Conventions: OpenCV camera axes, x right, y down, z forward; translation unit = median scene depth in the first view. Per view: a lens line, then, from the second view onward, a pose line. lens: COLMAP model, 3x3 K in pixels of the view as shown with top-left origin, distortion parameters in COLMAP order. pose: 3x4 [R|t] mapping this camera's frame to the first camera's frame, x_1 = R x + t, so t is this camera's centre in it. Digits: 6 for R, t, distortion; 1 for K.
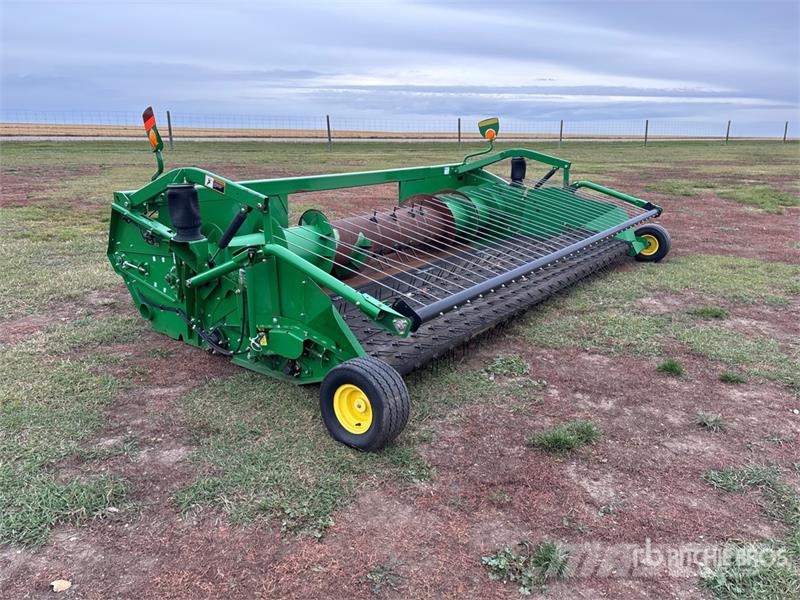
lens RADIAL K [[597.5, 0, 398.6], [0, 597.5, 303.5], [0, 0, 1]] dist [0.065188, -0.071517]
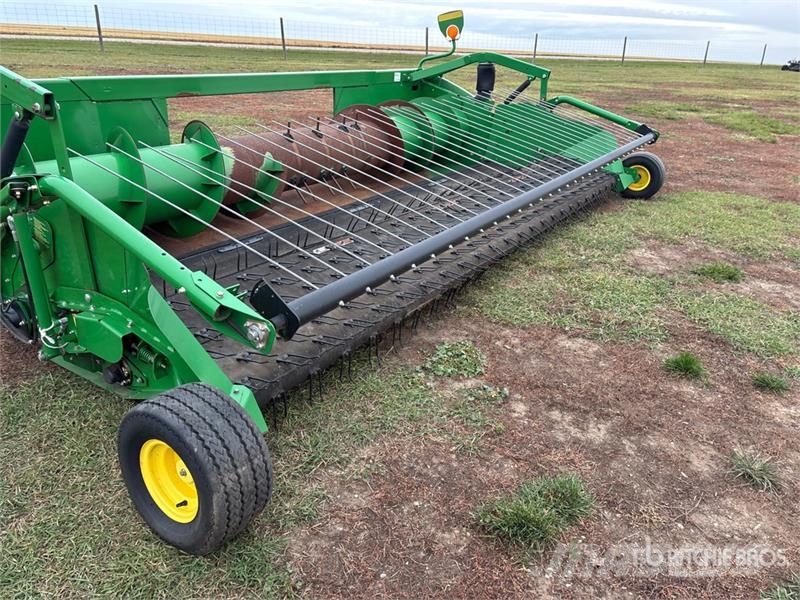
lens RADIAL K [[597.5, 0, 398.6], [0, 597.5, 303.5], [0, 0, 1]] dist [0.065188, -0.071517]
pose [[0.998351, 0.009080, 0.056685, 0.056357], [-0.016204, 0.991833, 0.126509, -0.034474], [-0.055073, -0.127218, 0.990345, 0.238584]]
